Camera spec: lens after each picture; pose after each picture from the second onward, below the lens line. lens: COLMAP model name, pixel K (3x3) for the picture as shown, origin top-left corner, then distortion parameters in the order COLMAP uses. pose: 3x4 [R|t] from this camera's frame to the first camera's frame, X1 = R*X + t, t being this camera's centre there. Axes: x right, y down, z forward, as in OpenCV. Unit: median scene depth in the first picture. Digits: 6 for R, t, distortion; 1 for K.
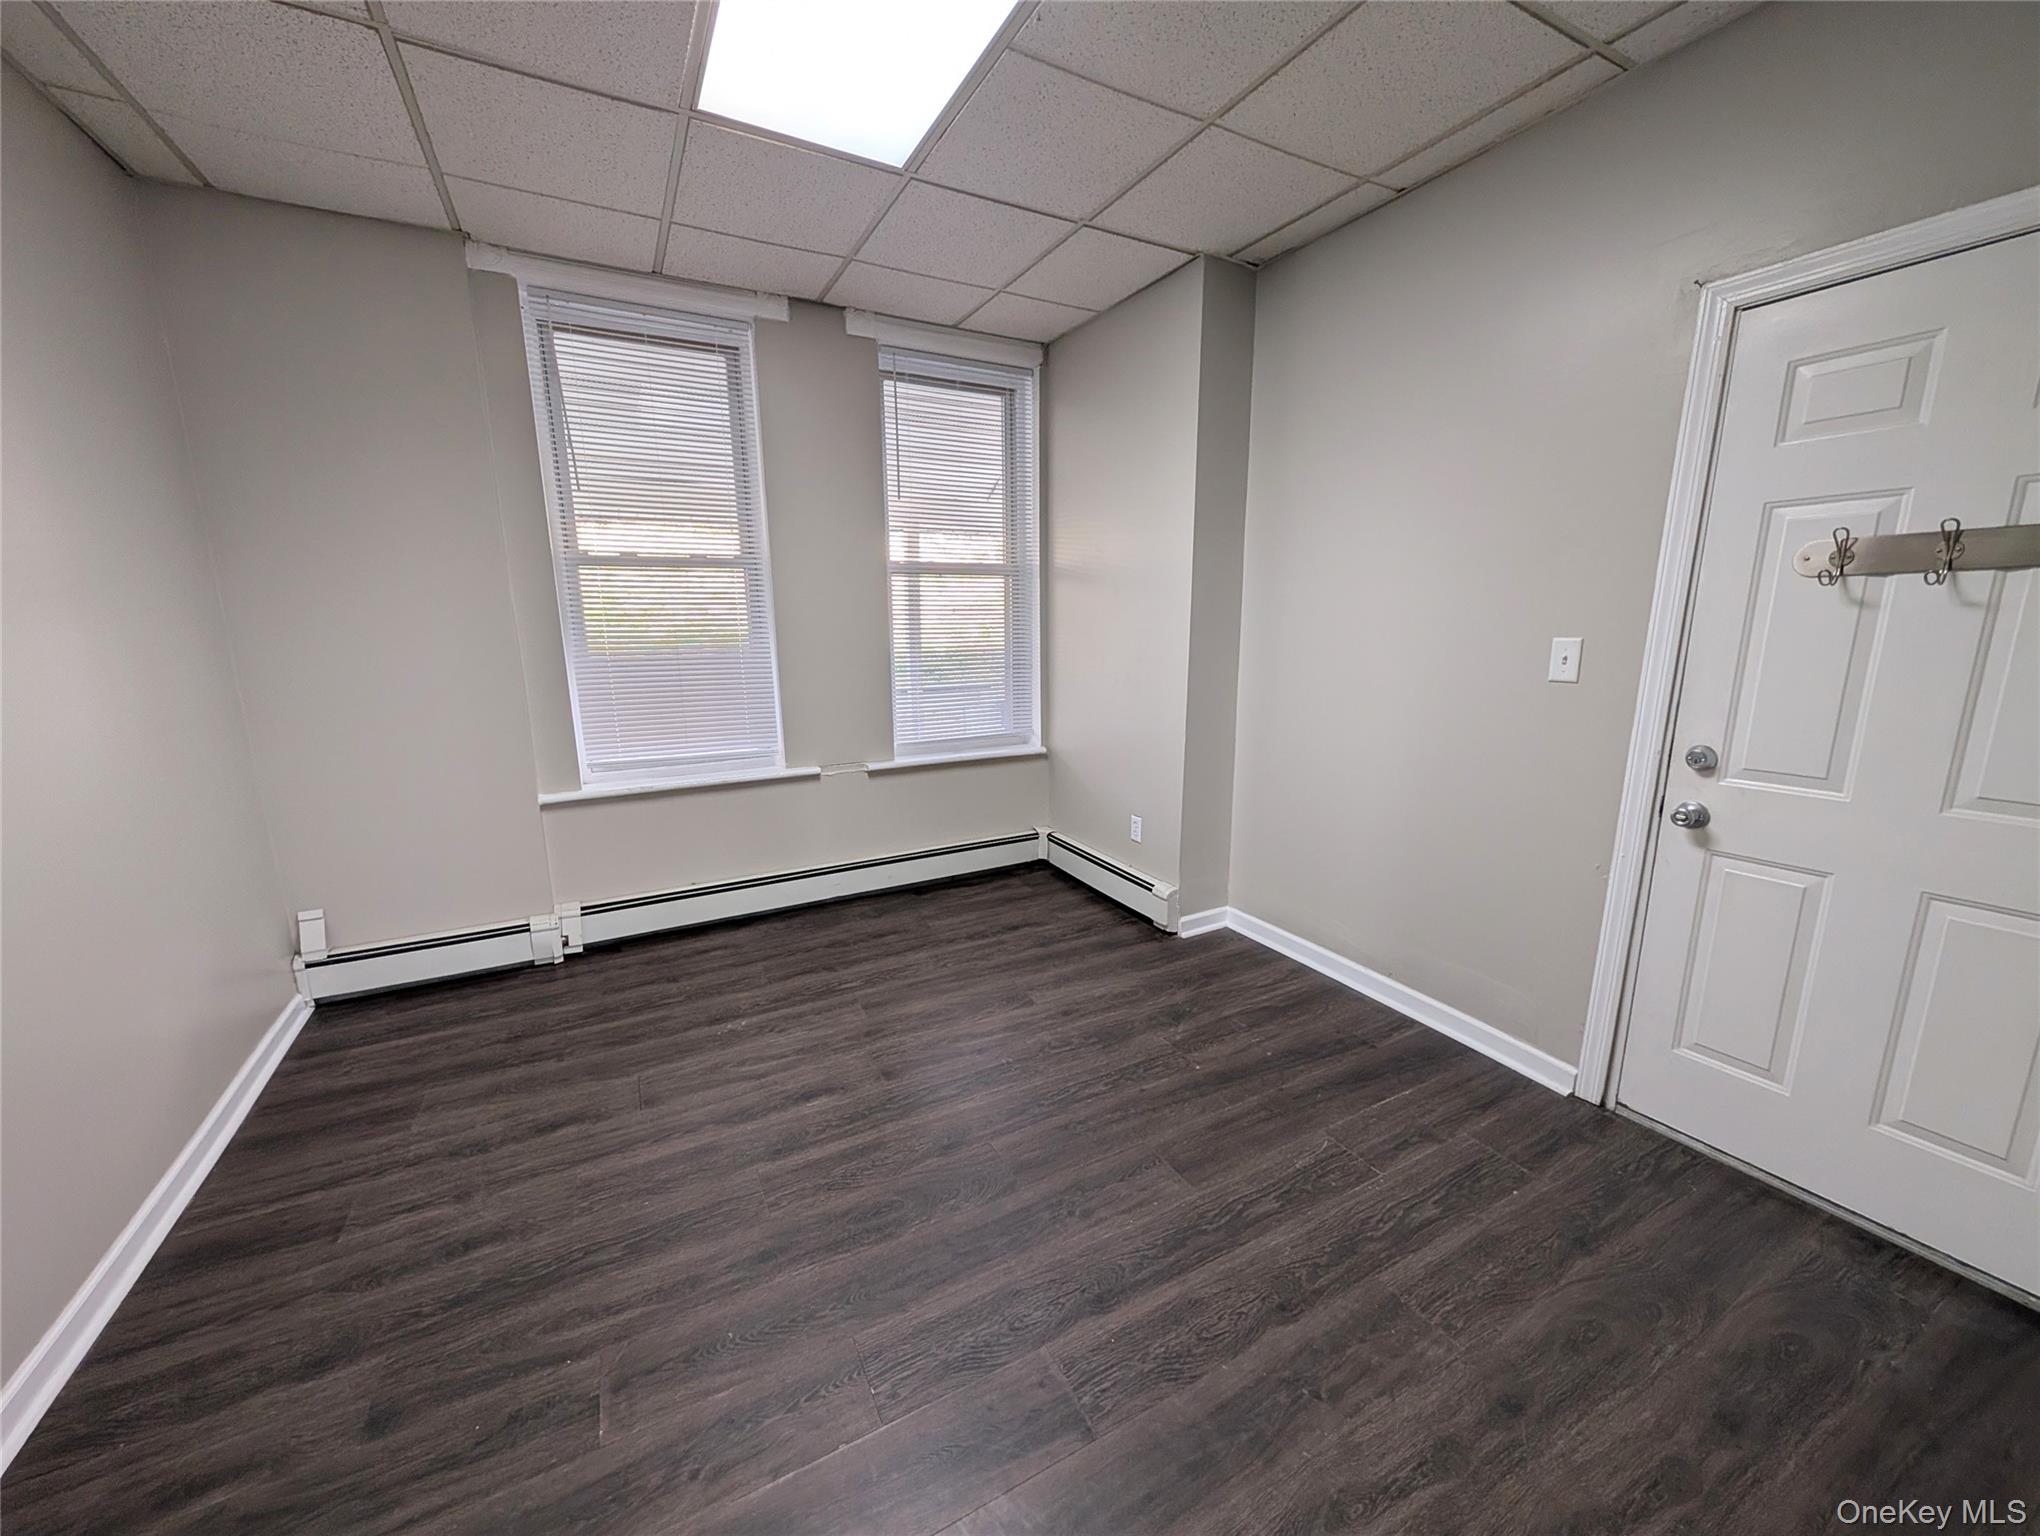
lens RADIAL K [[762.5, 0, 1018.2], [0, 762.5, 762.8], [0, 0, 1]] dist [-0.000758, 0.000071]
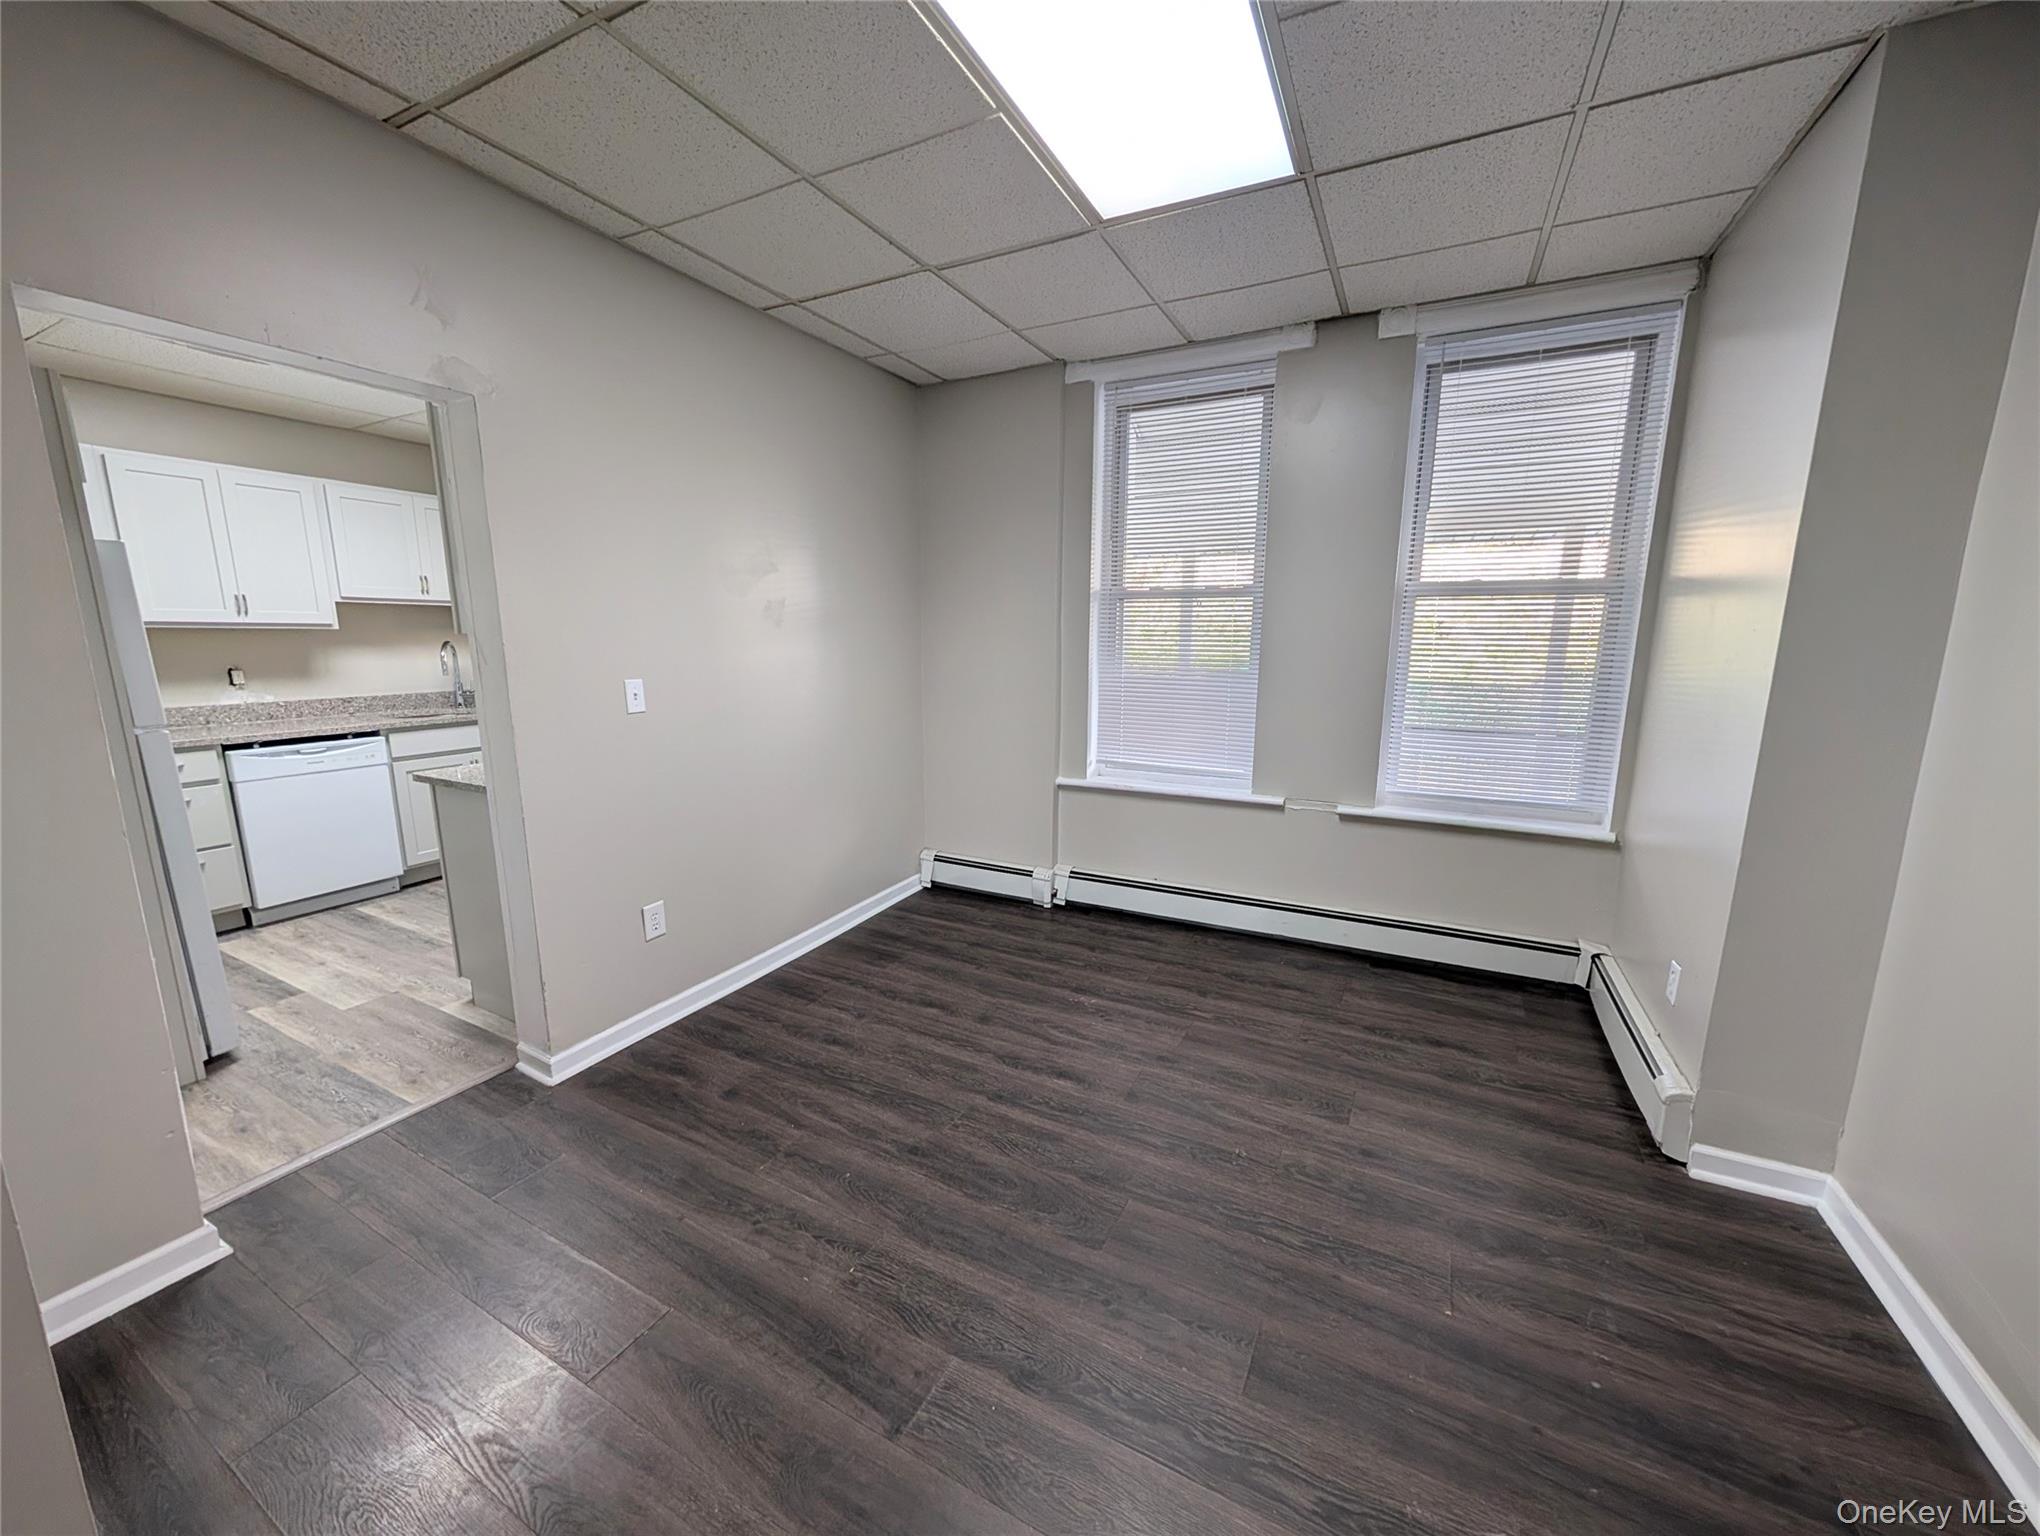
lens RADIAL K [[762.5, 0, 1020.9], [0, 762.5, 765.9], [0, 0, 1]] dist [-0.000758, 0.000071]
pose [[0.573730, 0.150590, -0.805082, 0.388066], [-0.166225, 0.983905, 0.065580, -0.052696], [0.801999, 0.096199, 0.589527, 0.186643]]
